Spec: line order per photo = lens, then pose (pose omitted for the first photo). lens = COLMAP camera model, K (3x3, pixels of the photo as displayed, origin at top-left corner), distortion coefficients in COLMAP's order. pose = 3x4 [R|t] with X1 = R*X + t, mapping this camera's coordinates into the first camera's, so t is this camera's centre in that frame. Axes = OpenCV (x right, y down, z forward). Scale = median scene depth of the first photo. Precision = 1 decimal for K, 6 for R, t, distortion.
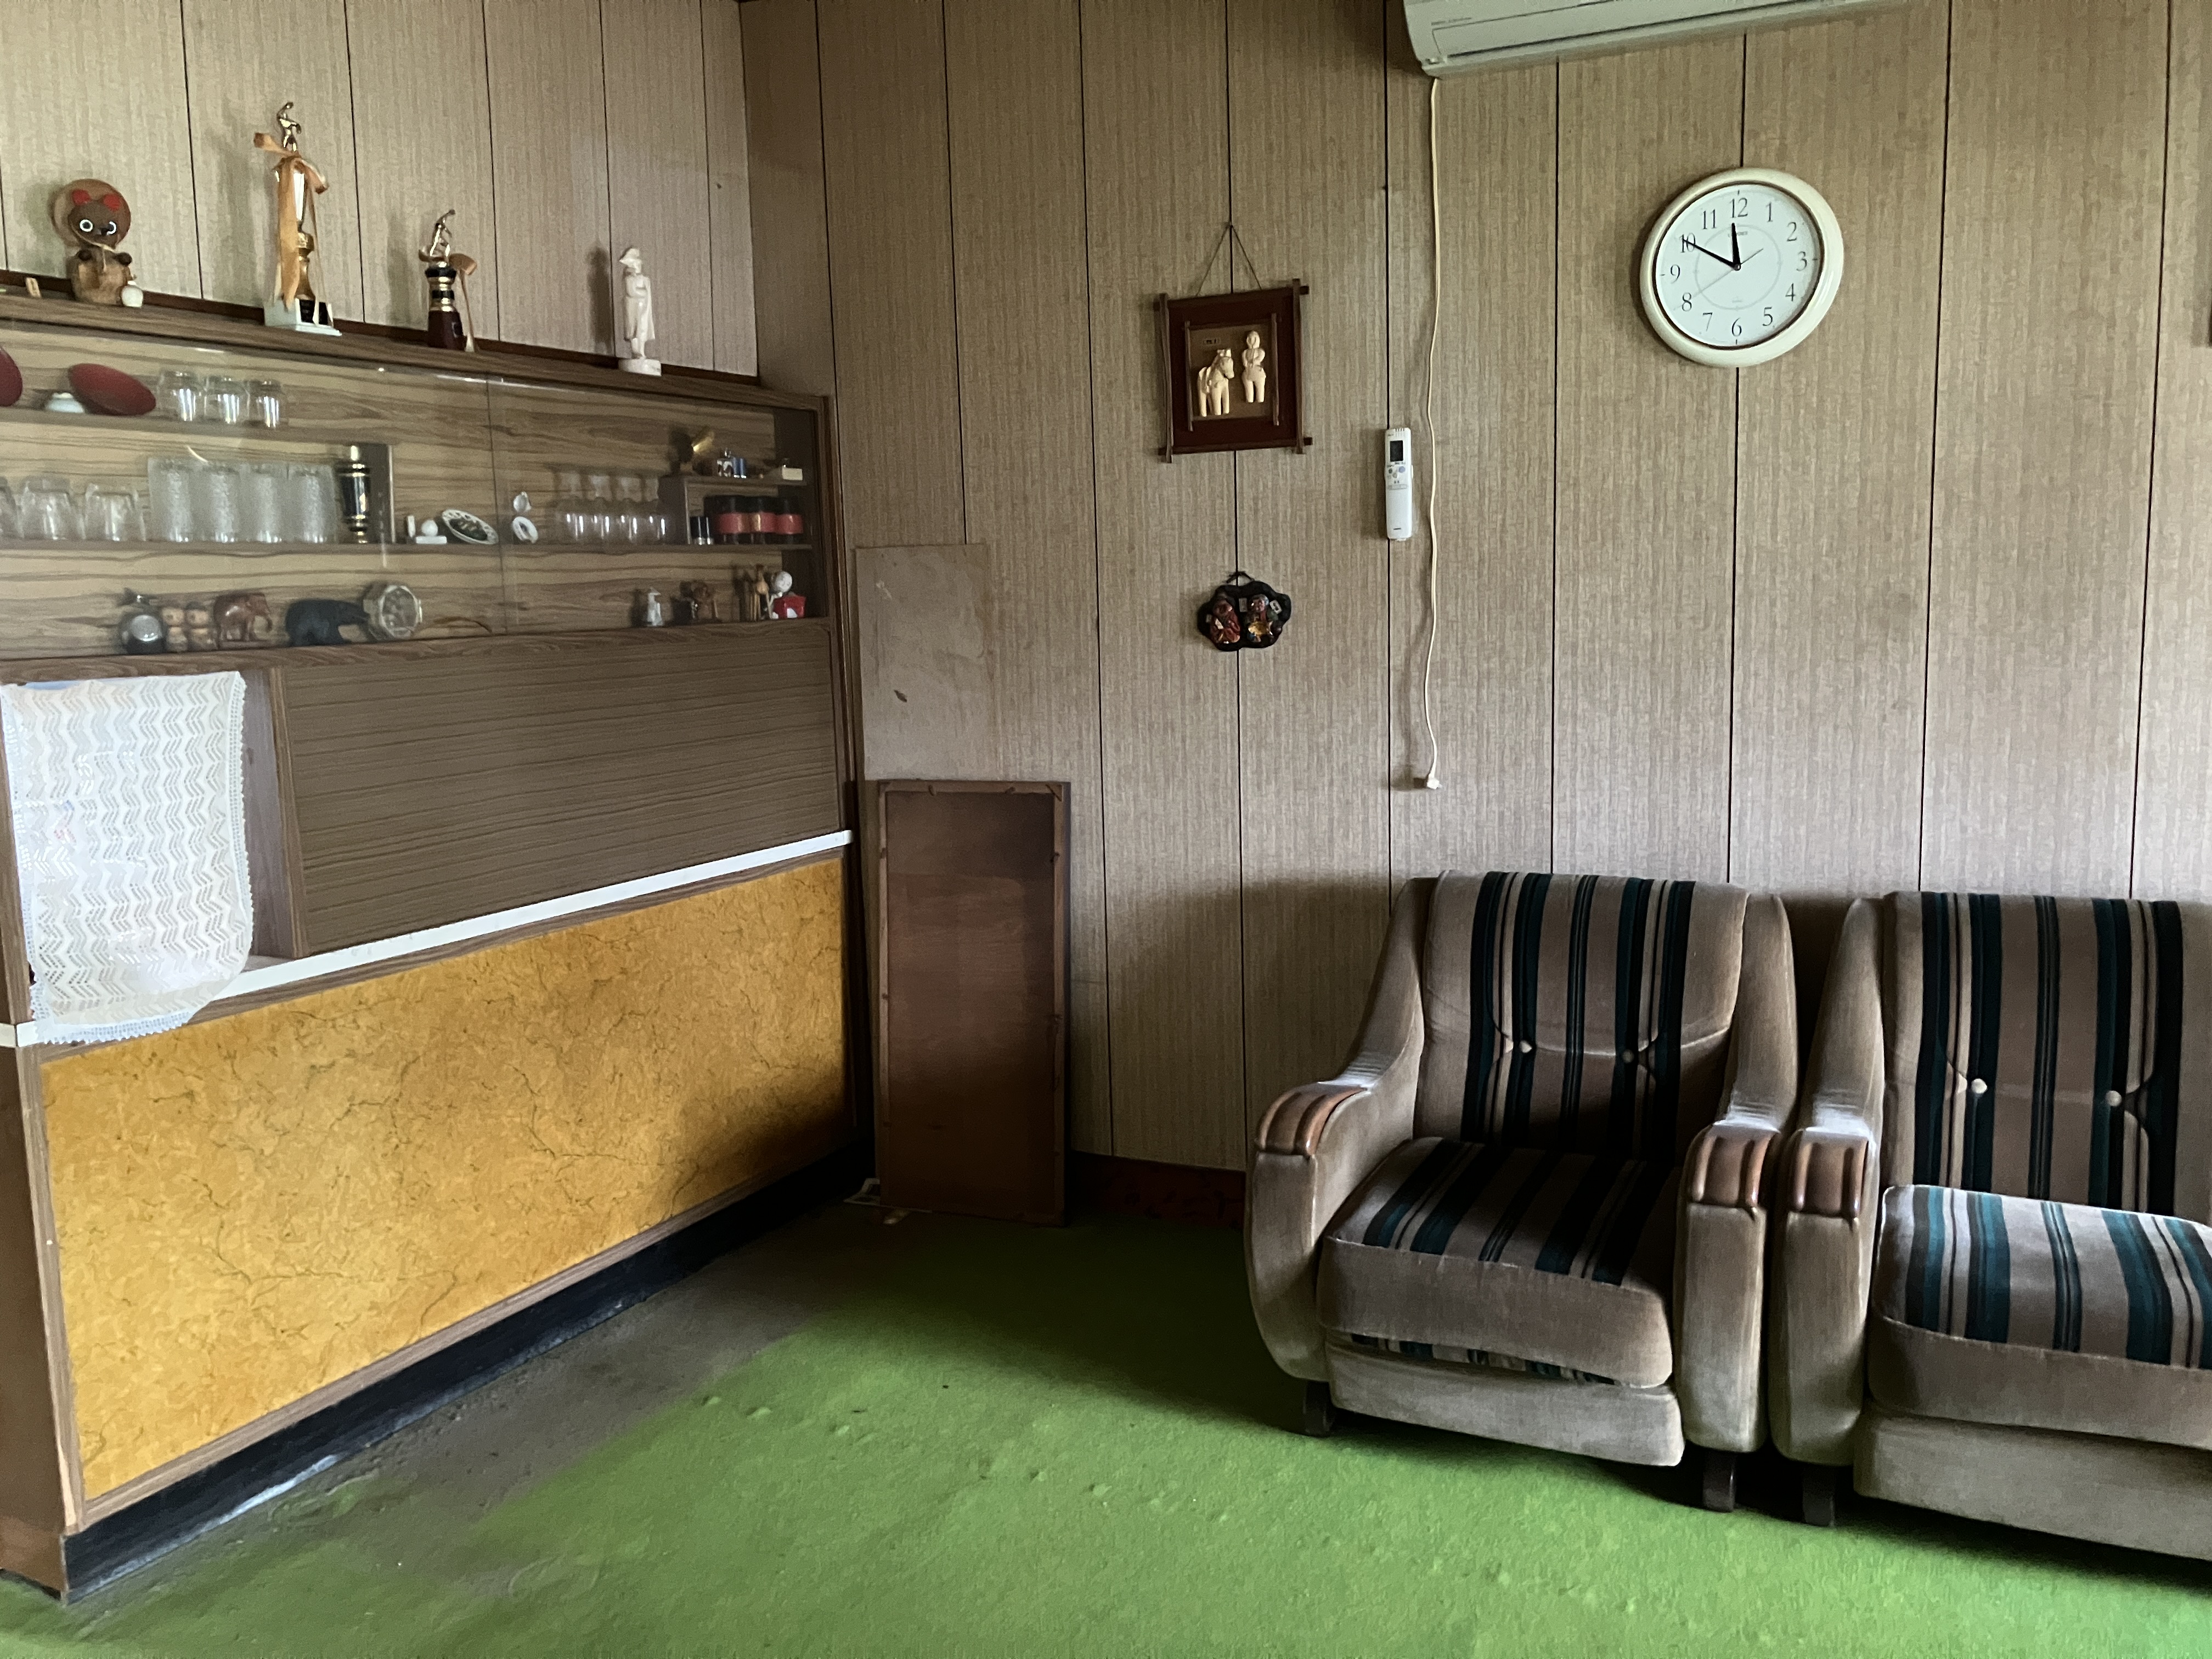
lens RADIAL K [[1814.9, 0, 1099.3], [0, 1814.9, 821.0], [0, 0, 1]] dist [-0.003050, 0.010177]
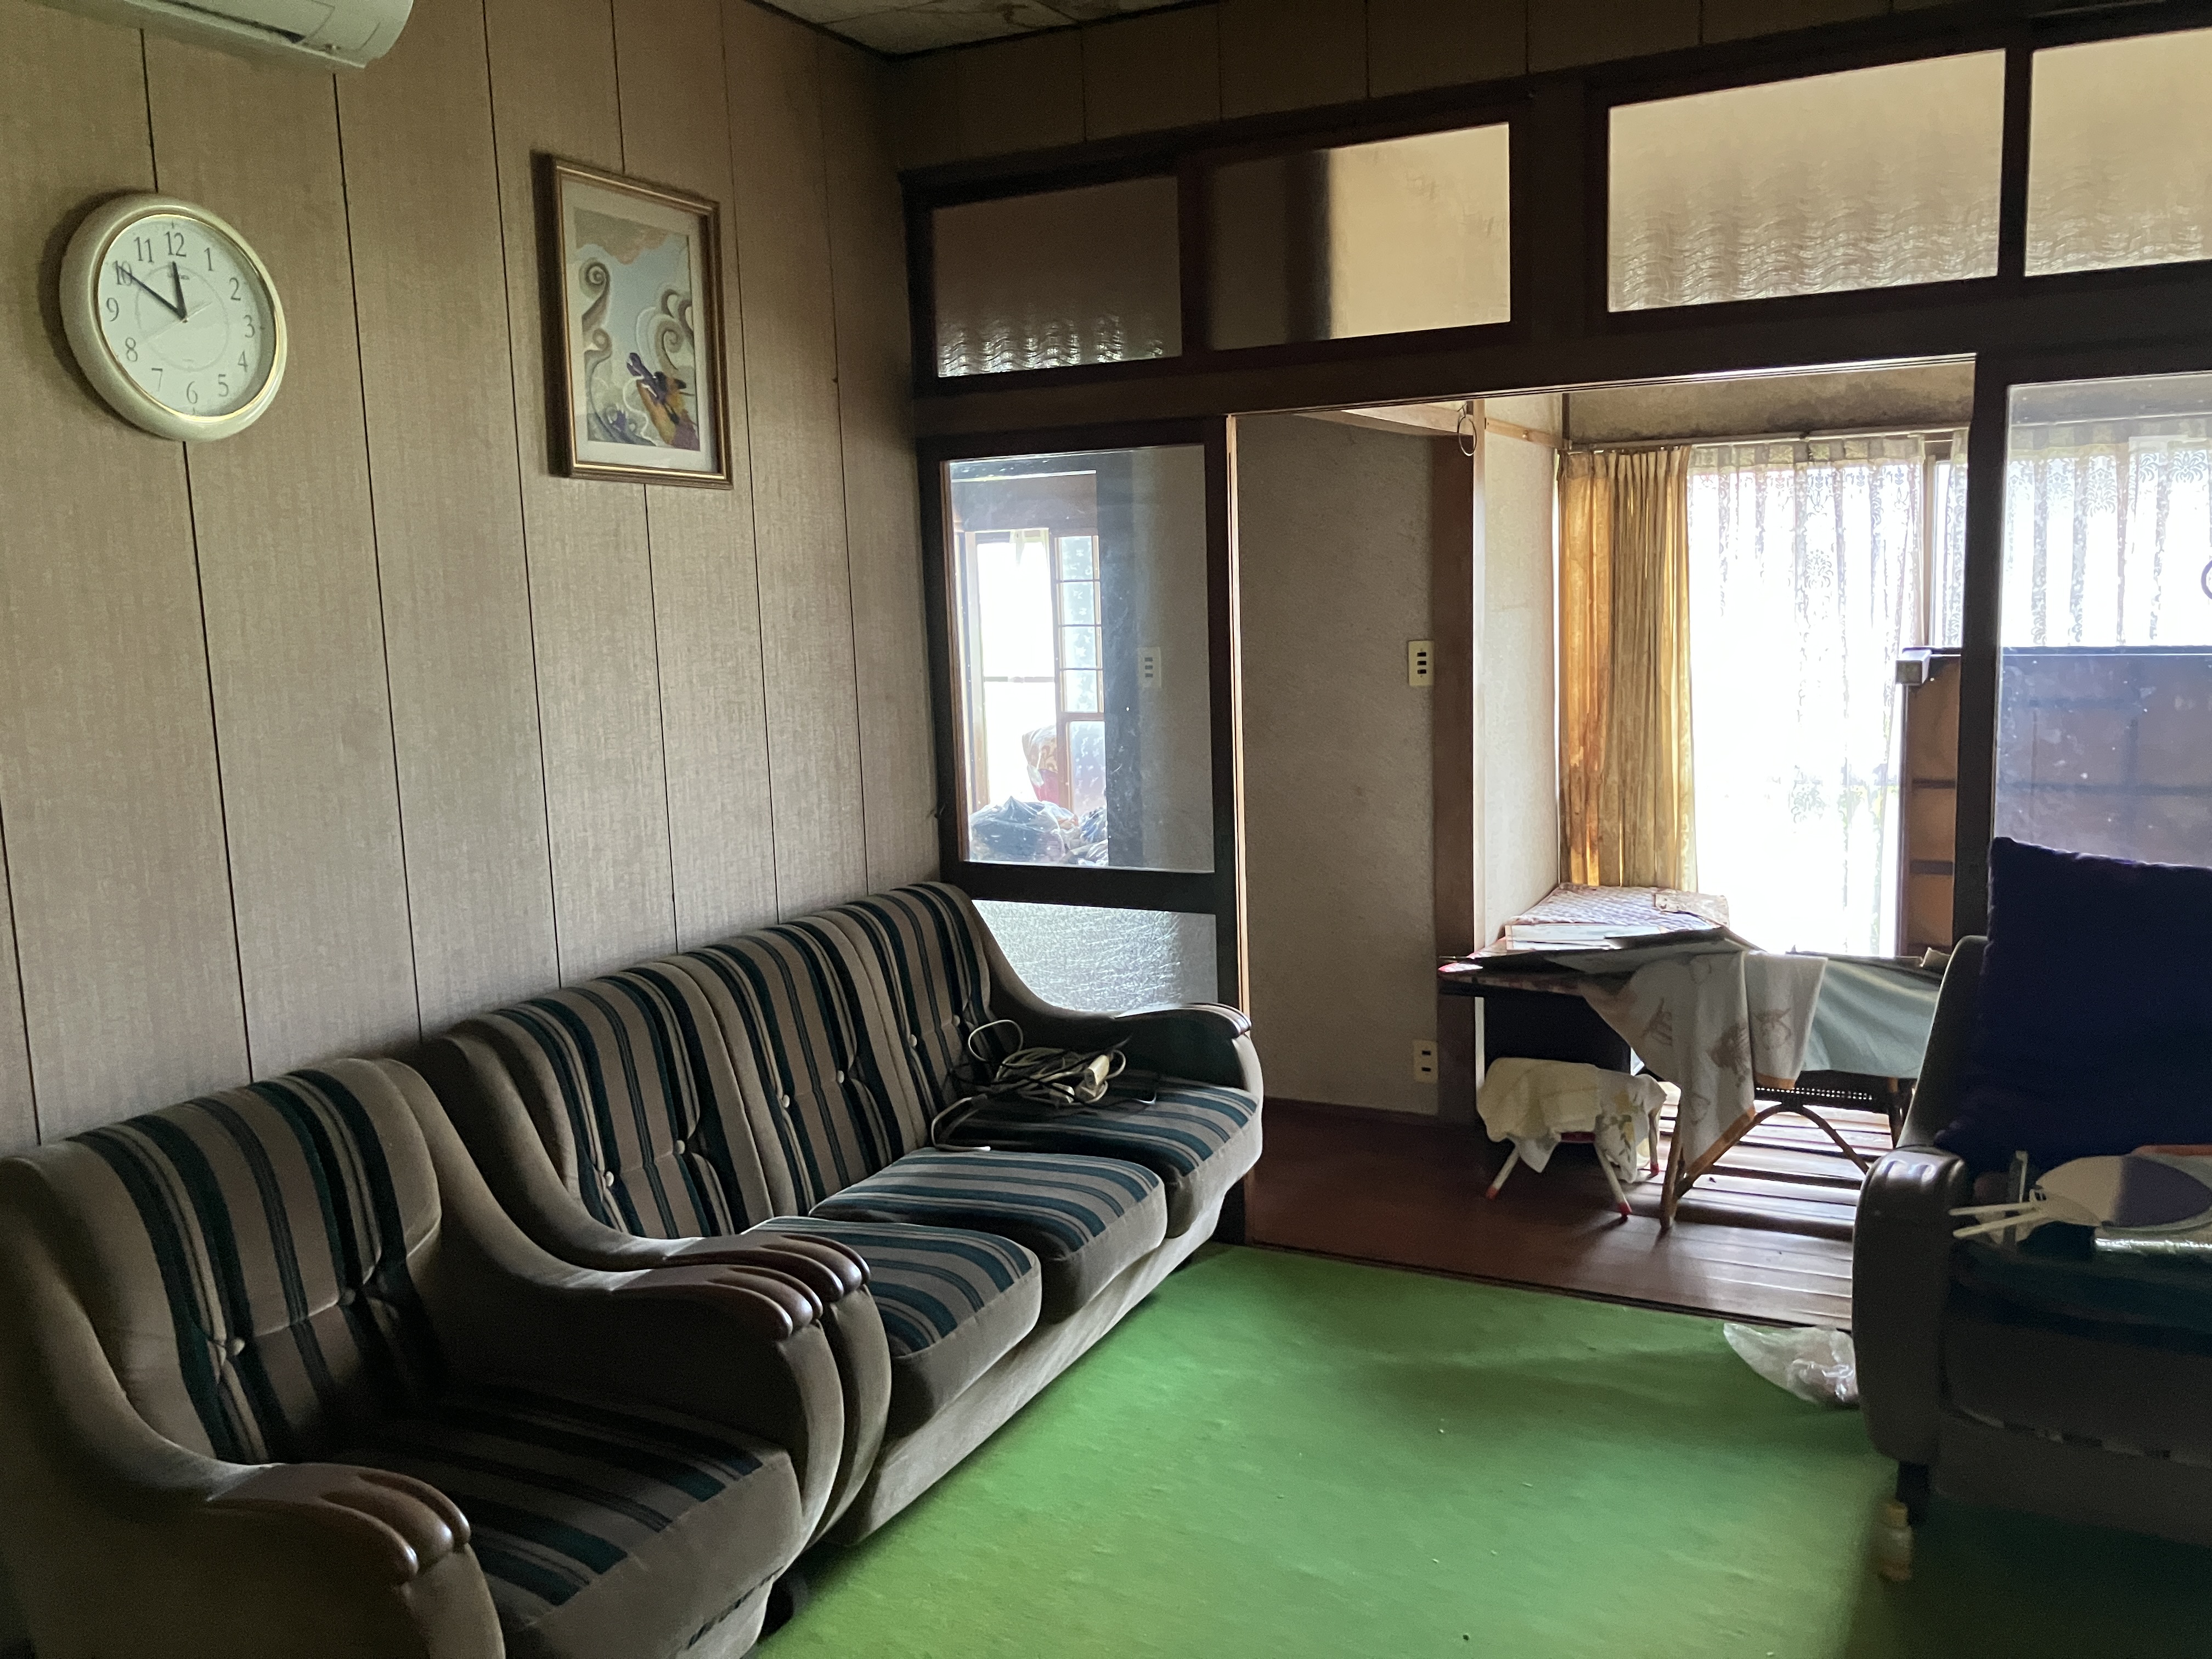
lens RADIAL K [[1814.9, 0, 1099.6], [0, 1814.9, 835.1], [0, 0, 1]] dist [-0.003050, 0.010177]
pose [[0.023907, -0.108573, 0.993801, -0.464917], [0.166859, 0.980574, 0.103114, -0.095111], [-0.985691, 0.163360, 0.041559, 0.601656]]
